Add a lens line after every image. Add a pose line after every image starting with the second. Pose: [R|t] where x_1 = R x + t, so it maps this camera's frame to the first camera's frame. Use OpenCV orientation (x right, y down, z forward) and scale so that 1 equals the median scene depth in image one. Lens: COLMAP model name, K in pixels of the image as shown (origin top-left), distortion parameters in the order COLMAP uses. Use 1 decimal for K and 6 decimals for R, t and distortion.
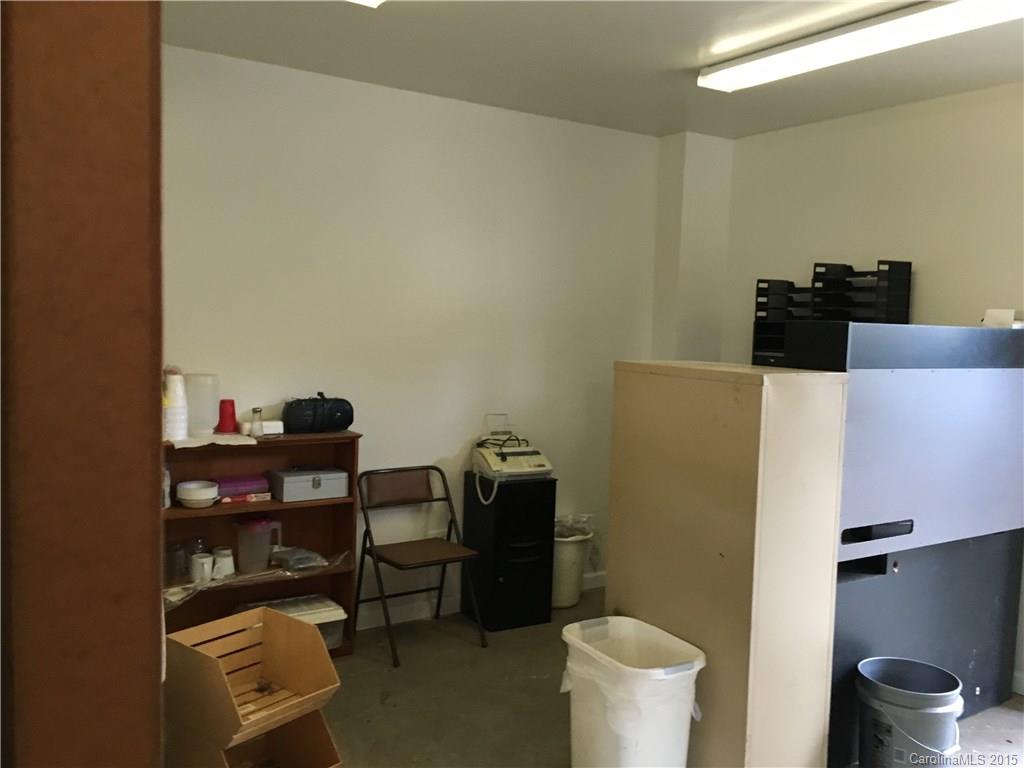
lens RADIAL K [[865.9, 0, 512.0], [0, 865.9, 384.0], [0, 0, 1]] dist [0.097825, -0.120876]
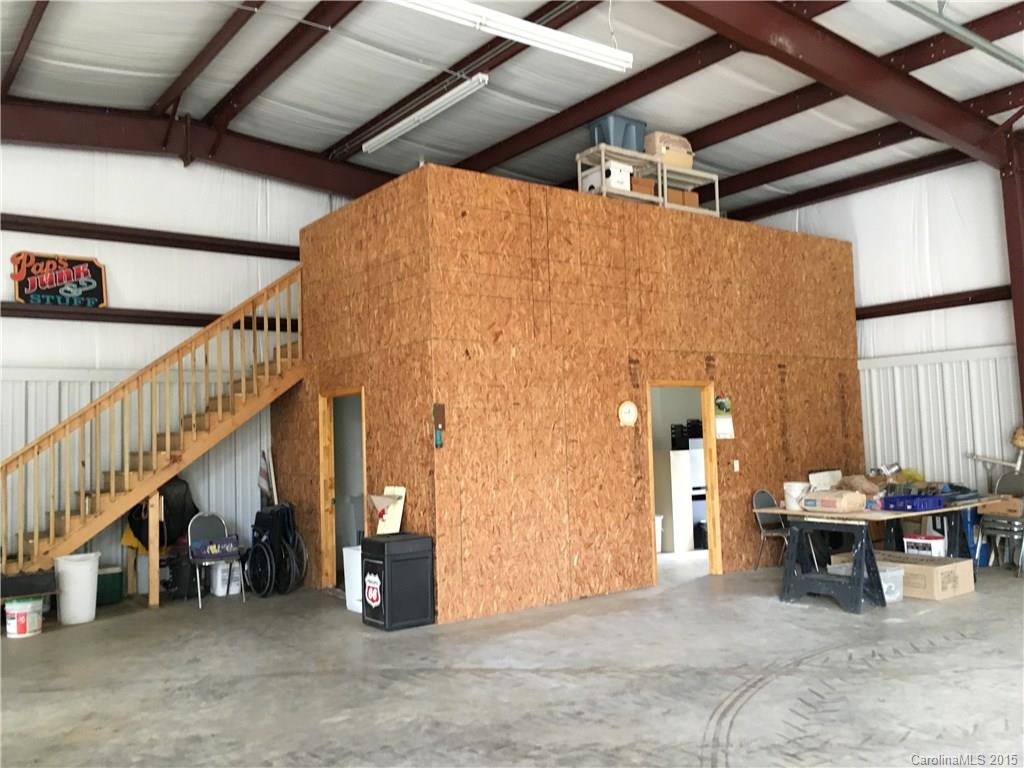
lens RADIAL K [[865.9, 0, 512.0], [0, 865.9, 384.0], [0, 0, 1]] dist [0.097825, -0.120876]
pose [[0.996659, -0.057820, 0.057683, -0.688411], [0.065344, 0.988207, -0.138484, 0.194713], [-0.048996, 0.141791, 0.988683, -3.114575]]
